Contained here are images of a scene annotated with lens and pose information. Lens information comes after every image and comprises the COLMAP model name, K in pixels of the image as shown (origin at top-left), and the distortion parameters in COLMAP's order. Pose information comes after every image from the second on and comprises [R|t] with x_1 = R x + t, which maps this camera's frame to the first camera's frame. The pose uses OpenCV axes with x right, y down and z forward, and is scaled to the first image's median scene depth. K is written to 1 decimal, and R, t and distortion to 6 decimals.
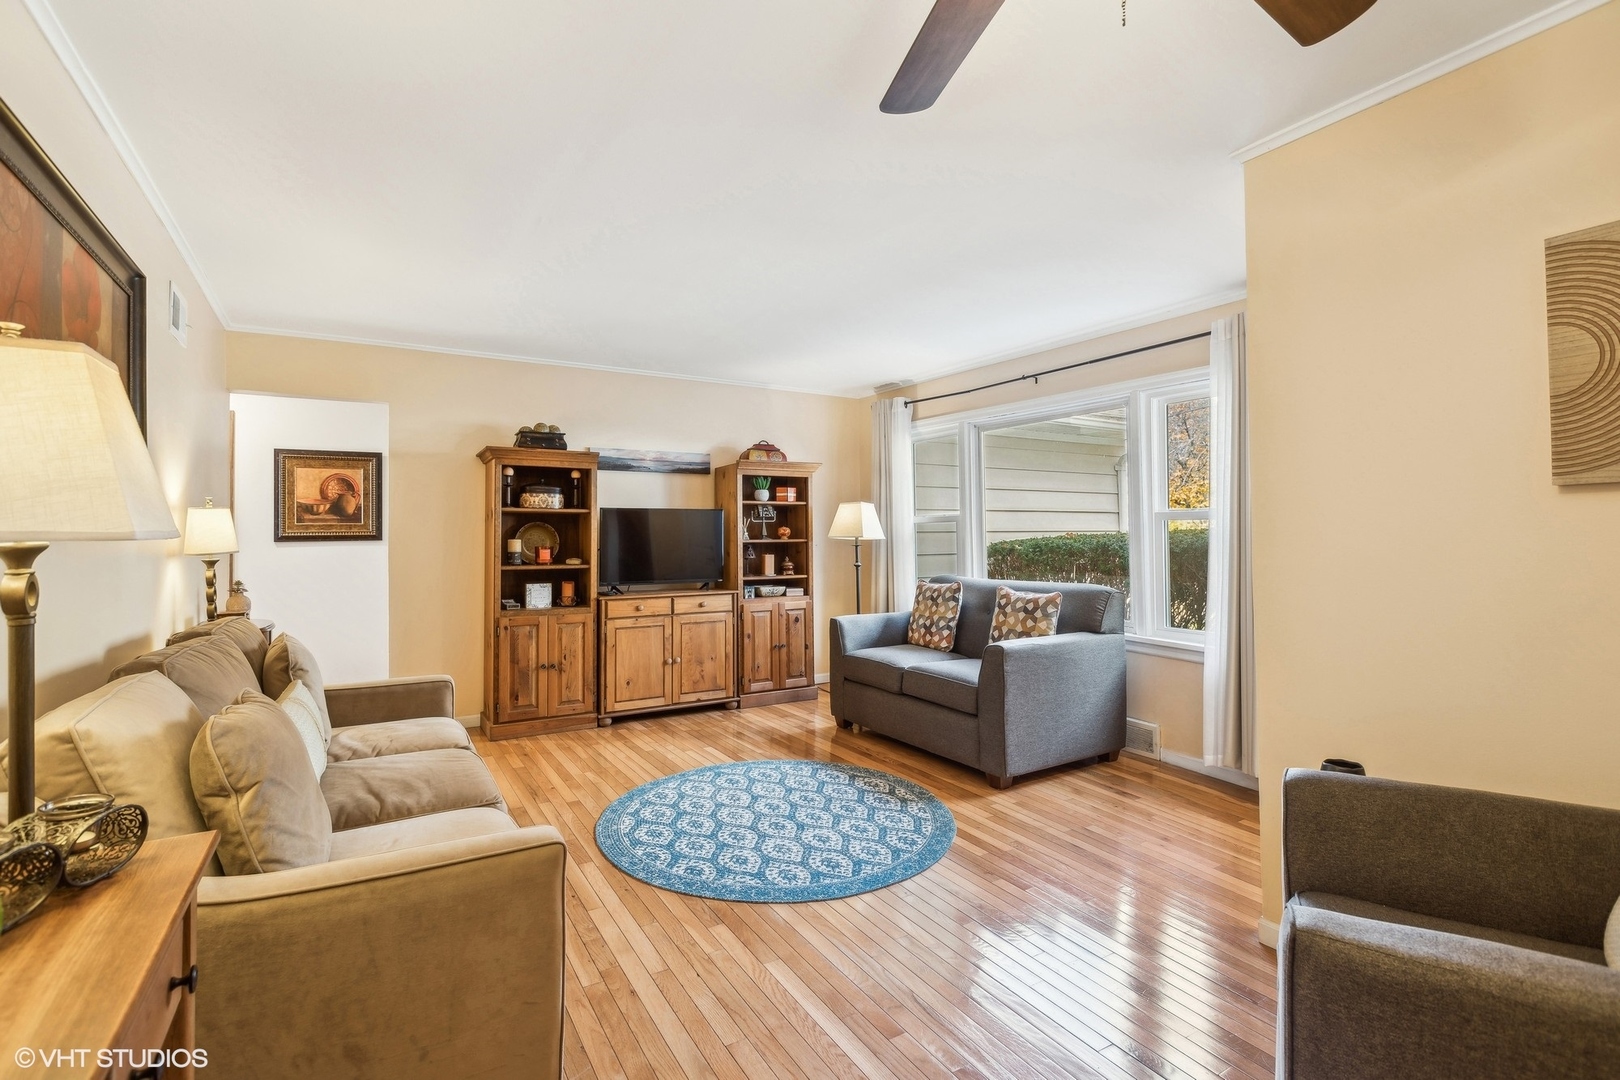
lens RADIAL K [[750.2, 0, 810.0], [0, 750.2, 540.0], [0, 0, 1]] dist [-0.001374, 0.000022]
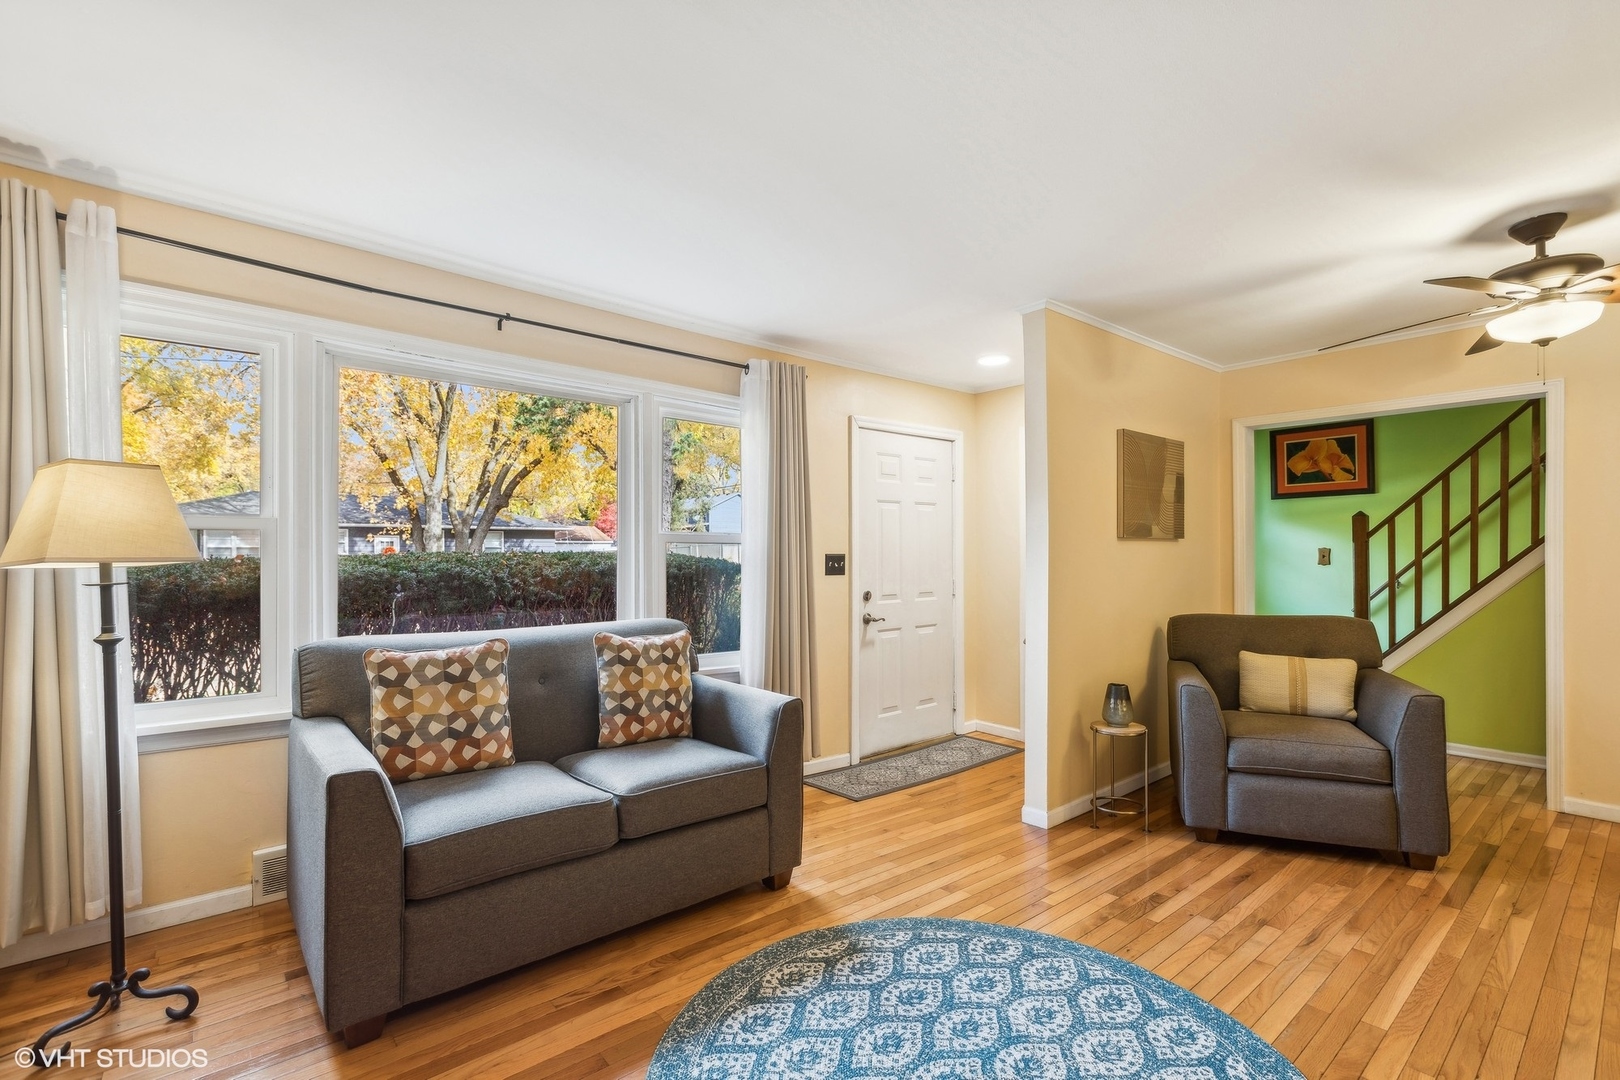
lens RADIAL K [[723.1, 0, 808.1], [0, 723.1, 561.5], [0, 0, 1]] dist [-0.002795, -0.000087]
pose [[-0.149200, -0.000509, 0.988807, -0.511914], [0.007345, 0.999972, 0.001623, -0.003070], [-0.988780, 0.007505, -0.149192, 1.140885]]
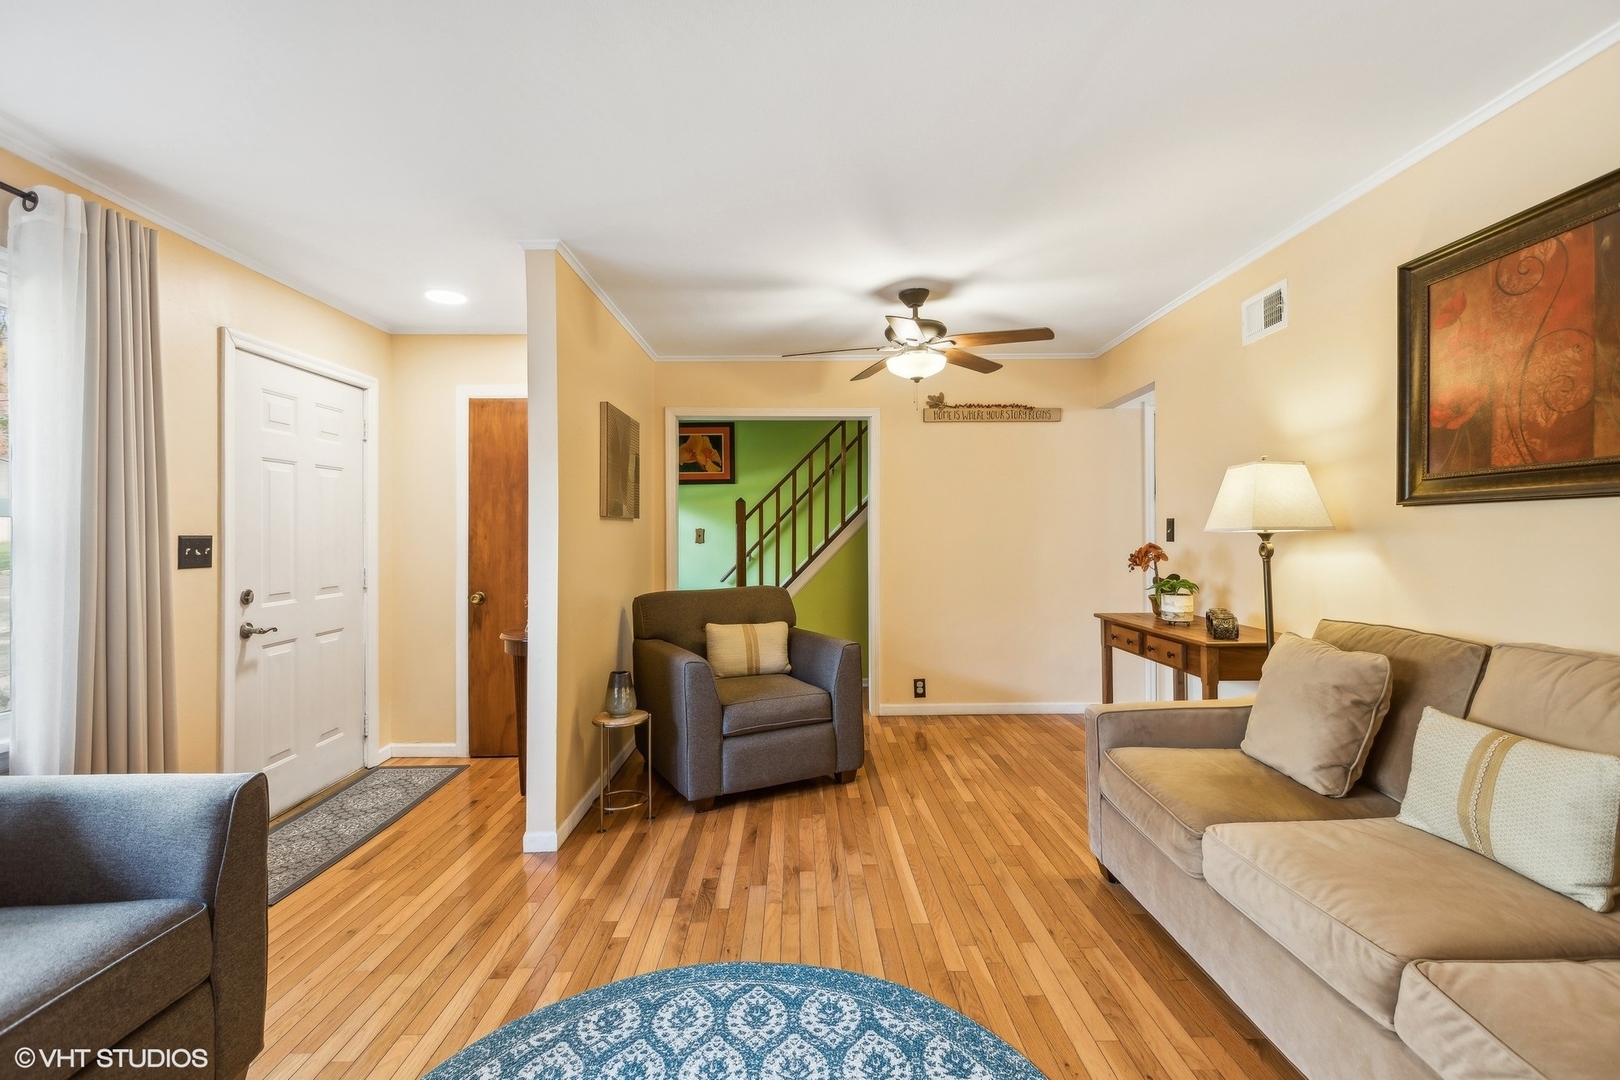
lens RADIAL K [[732.2, 0, 807.9], [0, 732.2, 533.8], [0, 0, 1]] dist [-0.001690, 0.000741]
pose [[-0.861107, 0.014665, 0.508213, -0.290257], [0.017113, 0.999854, 0.000144, -0.003963], [-0.508136, 0.008821, -0.861232, 1.262537]]
